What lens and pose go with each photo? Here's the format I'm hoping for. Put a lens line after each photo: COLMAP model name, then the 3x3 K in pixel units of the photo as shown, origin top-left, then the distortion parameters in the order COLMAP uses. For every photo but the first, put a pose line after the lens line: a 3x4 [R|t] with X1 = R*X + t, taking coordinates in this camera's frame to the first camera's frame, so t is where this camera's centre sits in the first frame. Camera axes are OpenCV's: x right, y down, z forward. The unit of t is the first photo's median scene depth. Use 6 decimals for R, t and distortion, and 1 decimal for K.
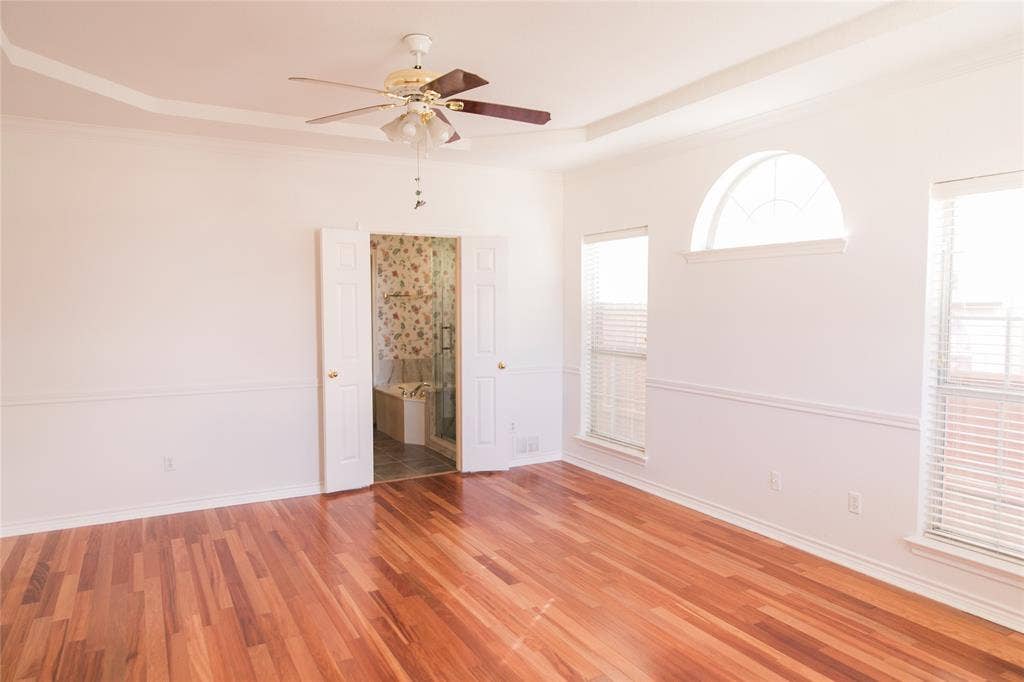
lens RADIAL K [[705.3, 0, 526.7], [0, 705.3, 338.5], [0, 0, 1]] dist [0.019880, -0.006052]
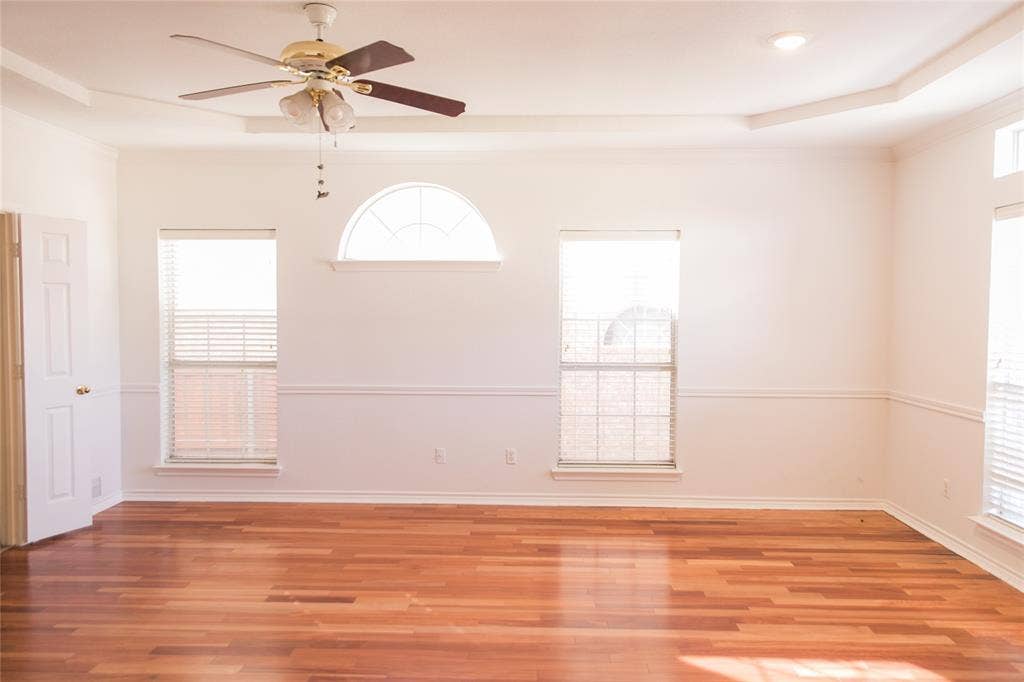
lens RADIAL K [[705.3, 0, 526.7], [0, 705.3, 338.5], [0, 0, 1]] dist [0.019880, -0.006052]
pose [[0.490257, -0.030632, 0.871040, -0.591746], [0.040854, 0.999091, 0.012141, -0.008172], [-0.870620, 0.029633, 0.491063, 0.255612]]
